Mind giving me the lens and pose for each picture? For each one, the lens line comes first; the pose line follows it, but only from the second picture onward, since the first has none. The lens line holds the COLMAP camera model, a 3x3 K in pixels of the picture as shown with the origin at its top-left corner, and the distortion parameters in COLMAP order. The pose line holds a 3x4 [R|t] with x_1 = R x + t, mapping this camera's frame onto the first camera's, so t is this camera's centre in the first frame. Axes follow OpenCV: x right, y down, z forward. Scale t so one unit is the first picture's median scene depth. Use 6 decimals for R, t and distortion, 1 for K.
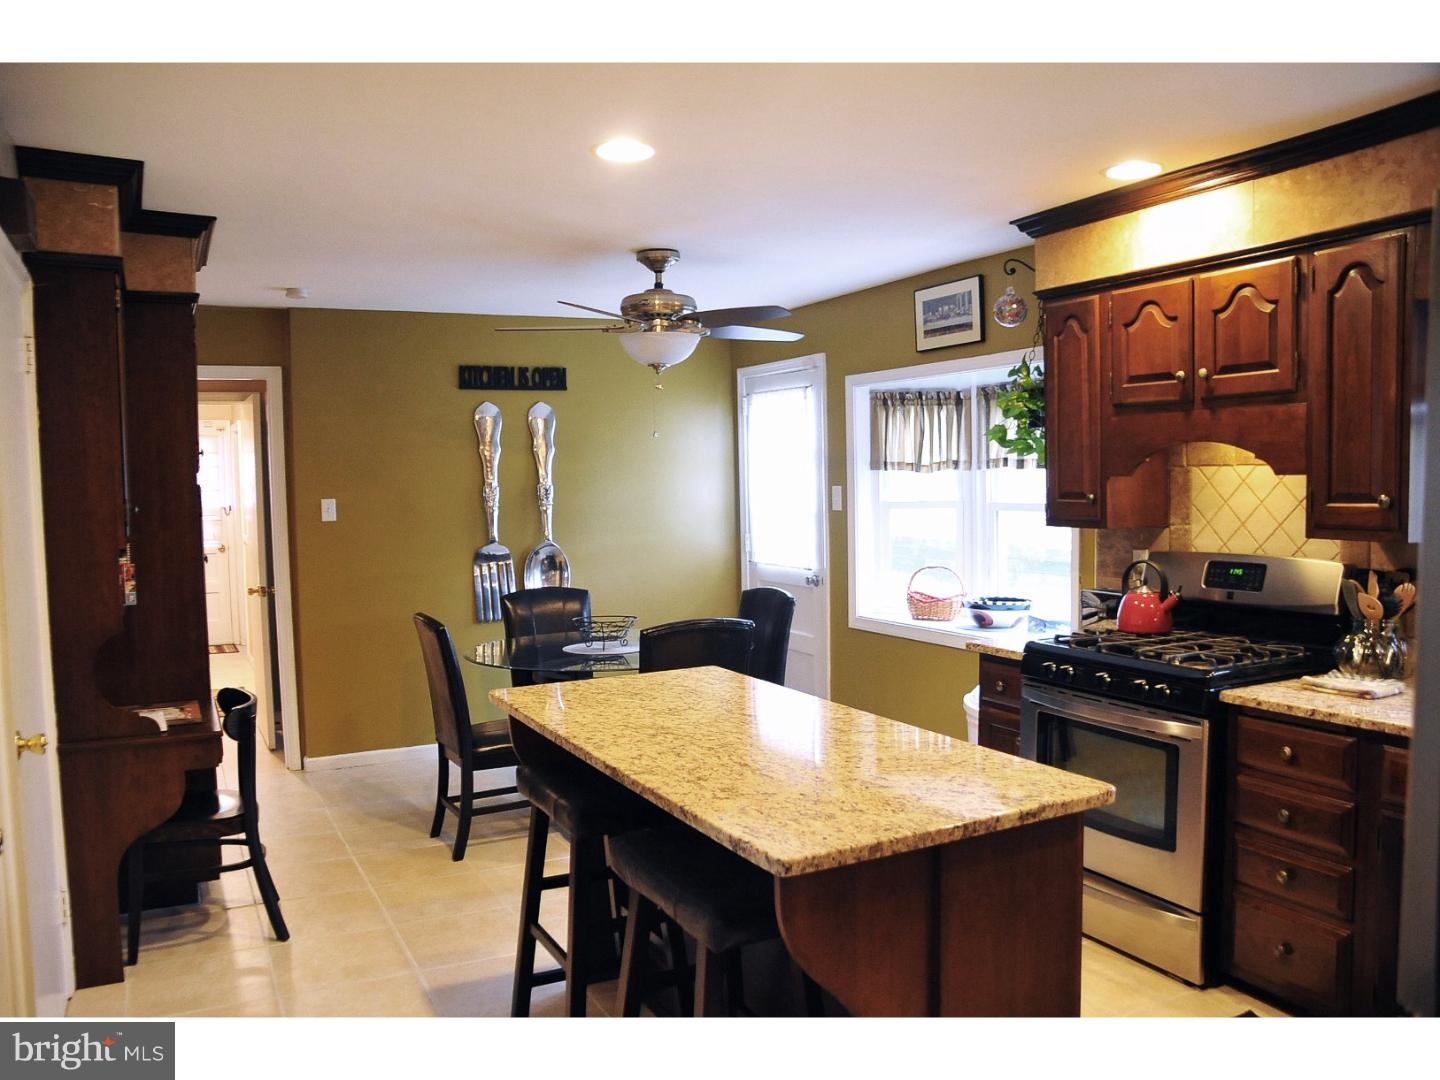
lens RADIAL K [[1140.9, 0, 692.8], [0, 1140.9, 558.8], [0, 0, 1]] dist [-0.162340, 0.122201]
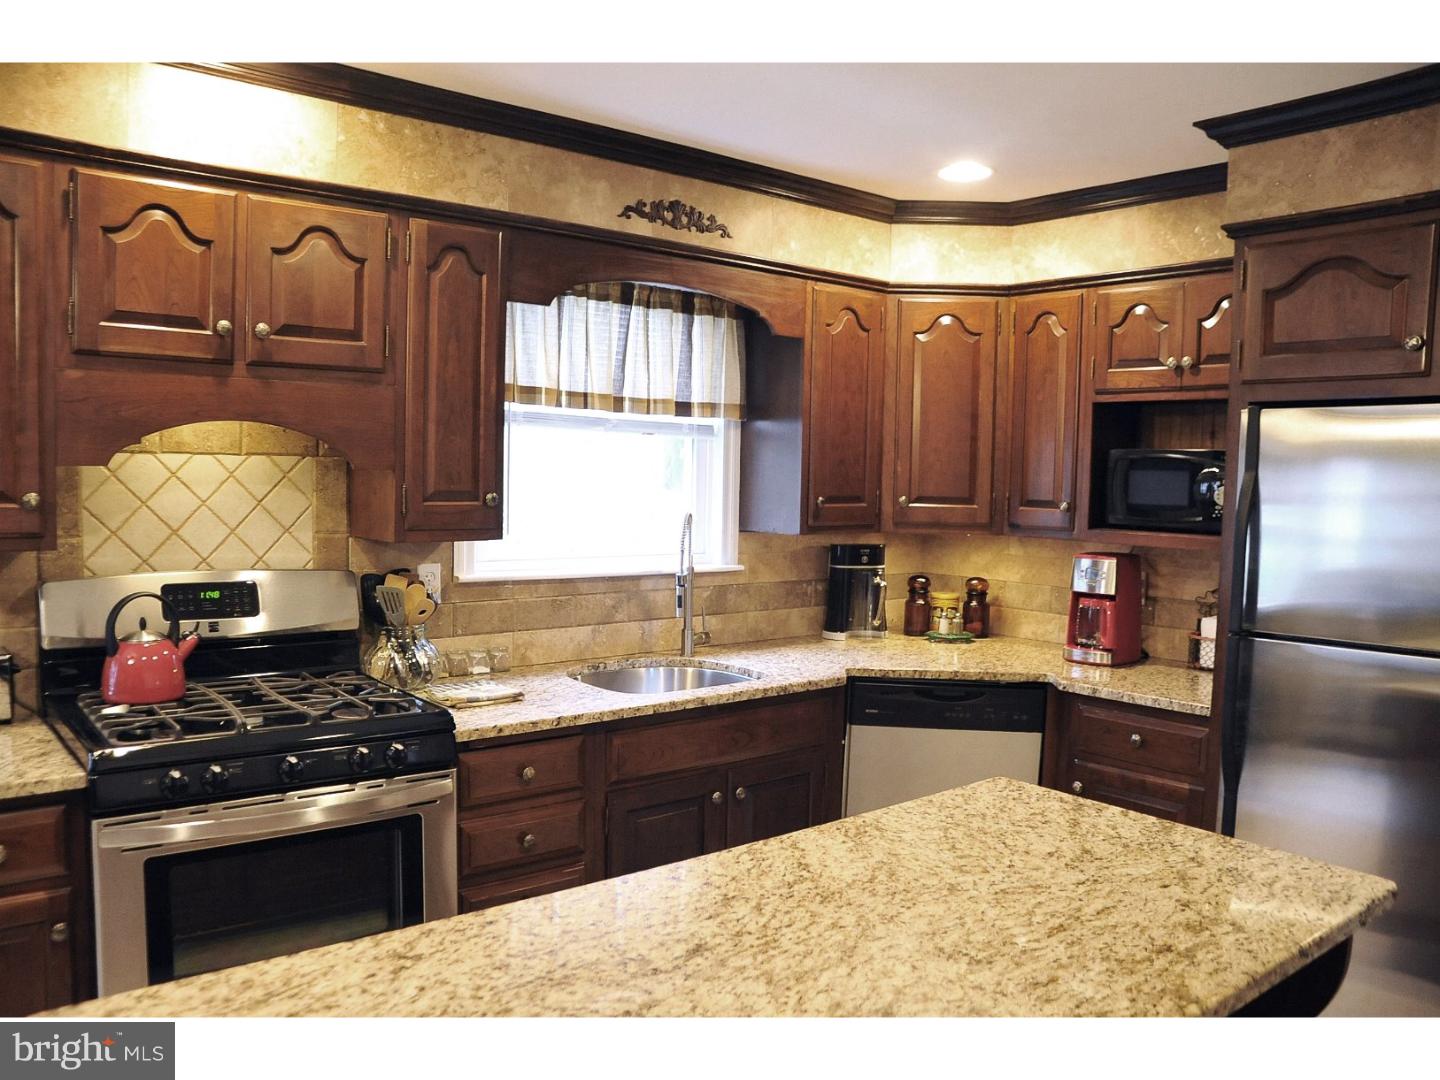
lens RADIAL K [[1140.9, 0, 692.6], [0, 1140.9, 557.4], [0, 0, 1]] dist [-0.162340, 0.122201]
pose [[-0.234738, -0.057696, 0.970345, -0.308747], [0.050954, 0.996134, 0.071556, -0.049957], [-0.970722, 0.066239, -0.230891, 0.828288]]
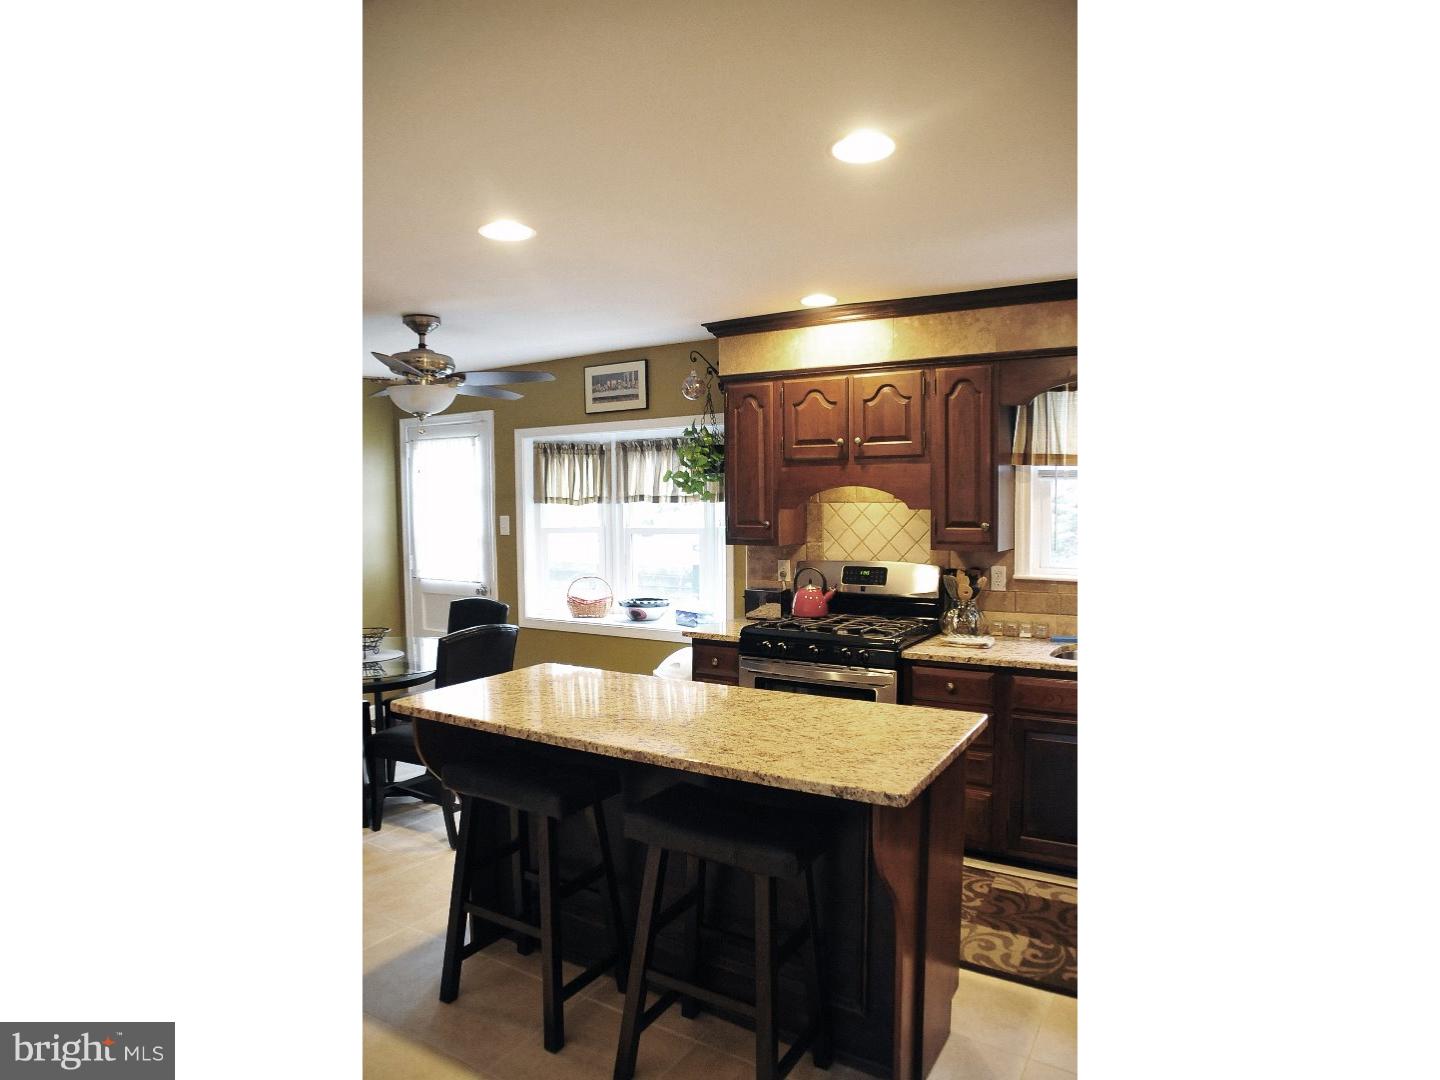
lens RADIAL K [[859.0, 0, 721.5], [0, 859.0, 564.2], [0, 0, 1]] dist [-0.141570, 0.002378]
pose [[0.840405, -0.022756, 0.541482, -0.297495], [0.027061, 0.999634, 0.000010, -0.005503], [-0.541283, 0.014645, 0.840713, 0.117825]]
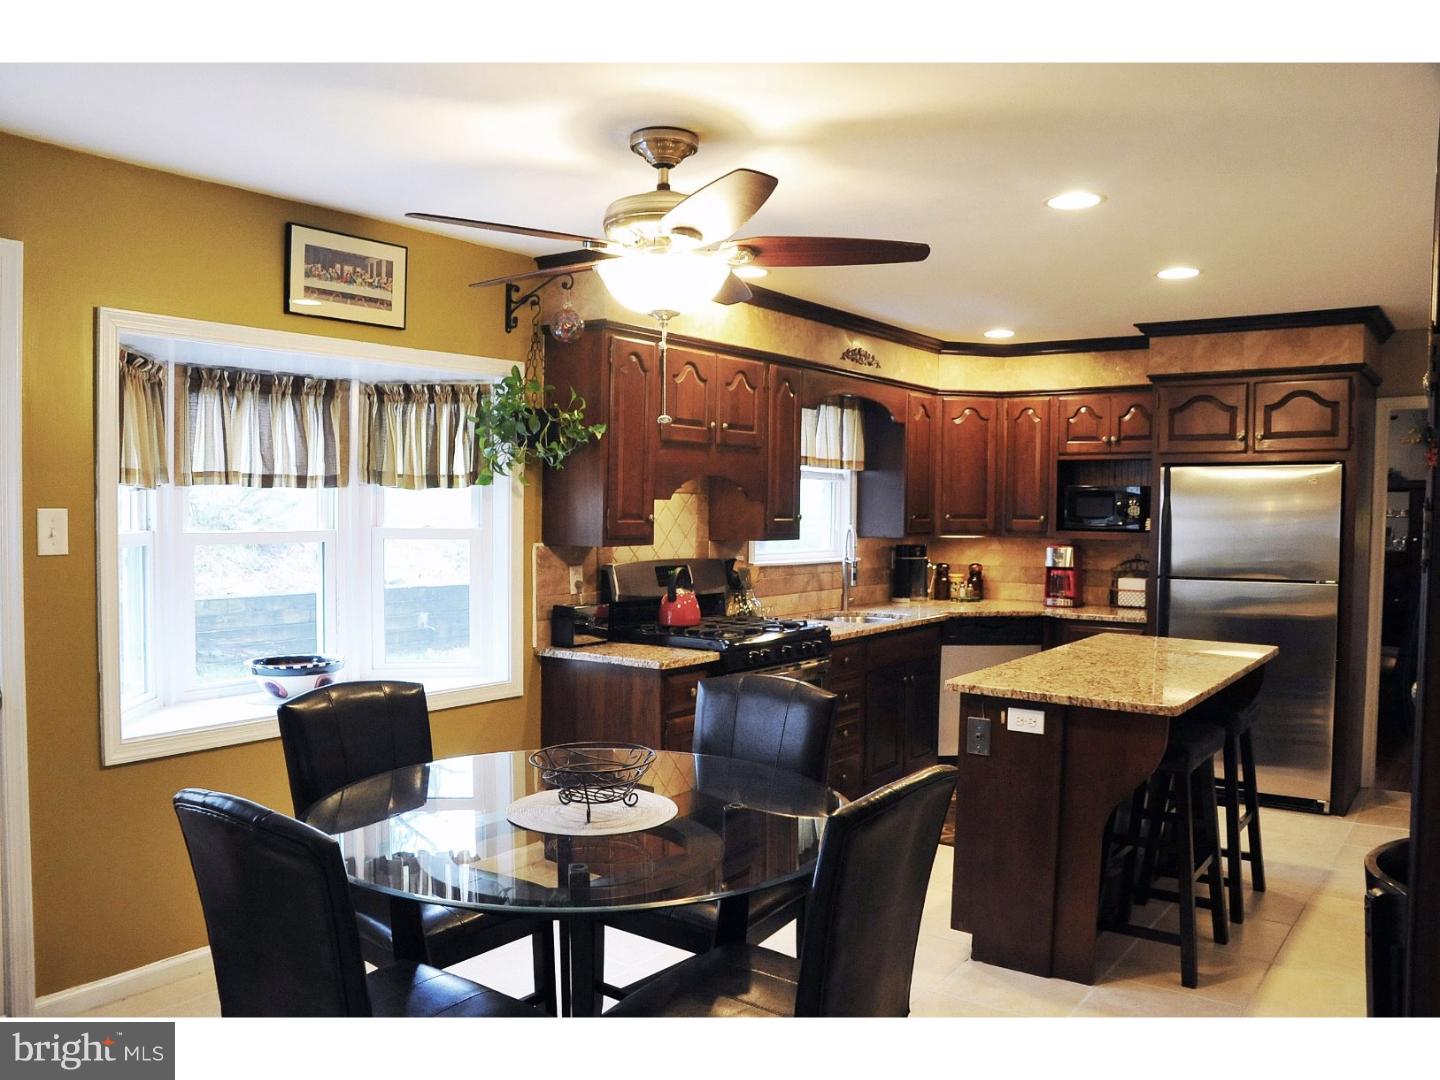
lens RADIAL K [[1140.9, 0, 689.5], [0, 1140.9, 583.4], [0, 0, 1]] dist [-0.162340, 0.122201]
pose [[-0.459378, -0.043049, 0.887197, -0.729264], [0.063921, 0.994633, 0.081359, -0.084466], [-0.885938, 0.094086, -0.454161, 1.568451]]
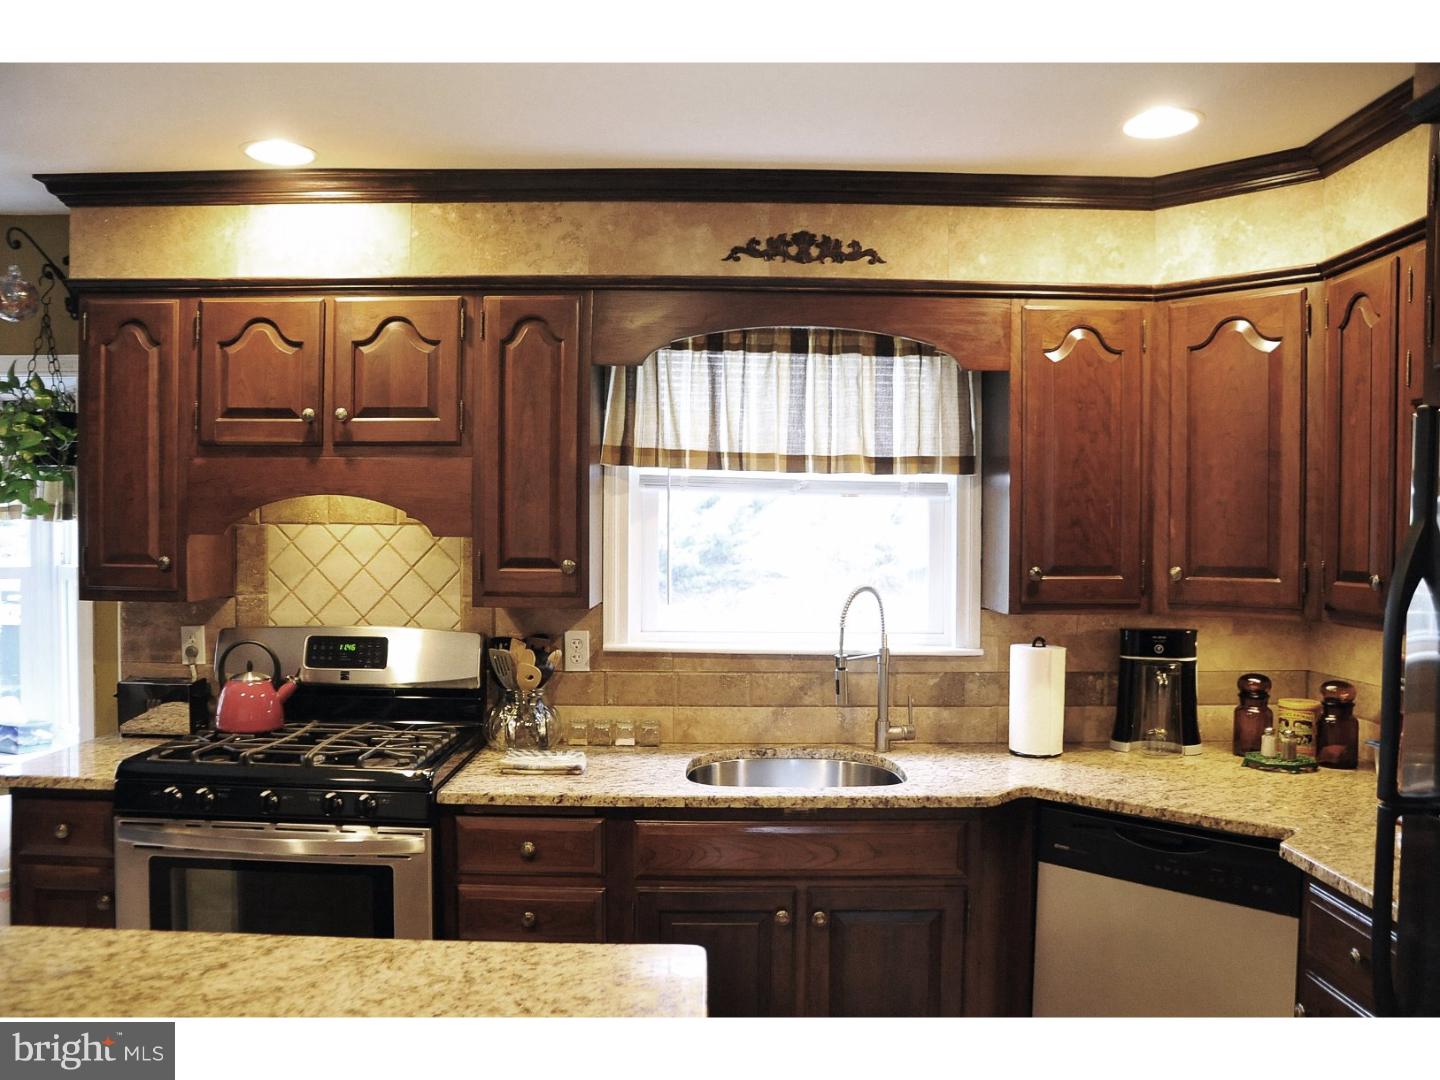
lens RADIAL K [[1140.9, 0, 712.2], [0, 1140.9, 555.7], [0, 0, 1]] dist [-0.162340, 0.122201]
pose [[0.434070, 0.006551, 0.900855, -0.167440], [0.044847, 0.998577, -0.028871, -0.021139], [-0.899762, 0.052933, 0.433158, 0.350812]]
